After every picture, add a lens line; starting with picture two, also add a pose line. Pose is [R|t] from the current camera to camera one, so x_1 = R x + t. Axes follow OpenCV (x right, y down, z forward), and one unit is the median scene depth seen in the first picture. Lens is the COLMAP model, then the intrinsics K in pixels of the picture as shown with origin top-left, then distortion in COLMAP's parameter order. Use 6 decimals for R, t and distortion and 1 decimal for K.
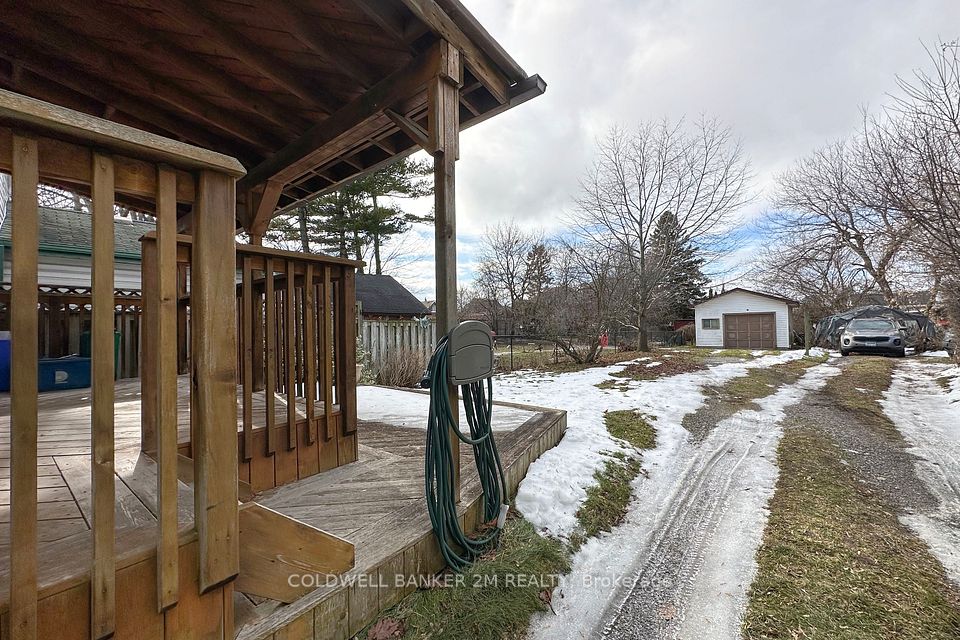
lens RADIAL K [[377.2, 0, 480.0], [0, 377.2, 325.5], [0, 0, 1]] dist [0.000747, 0.000061]
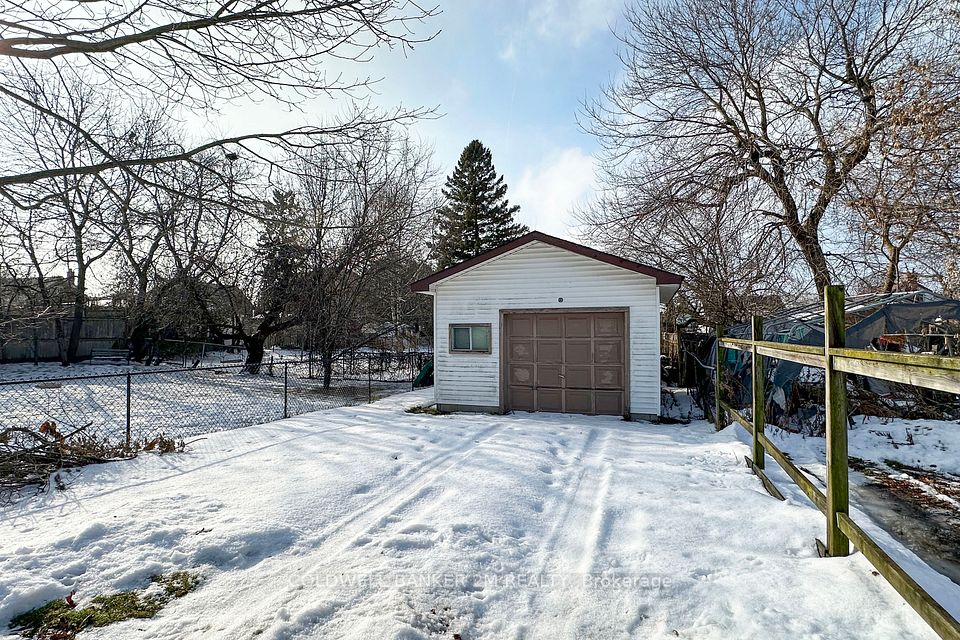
lens RADIAL K [[462.4, 0, 474.7], [0, 462.4, 329.1], [0, 0, 1]] dist [-0.003460, -0.000586]
pose [[0.939247, 0.013543, 0.342975, 0.476136], [-0.013636, 0.999905, -0.002141, -0.012648], [-0.342971, -0.002666, 0.939342, 0.611071]]
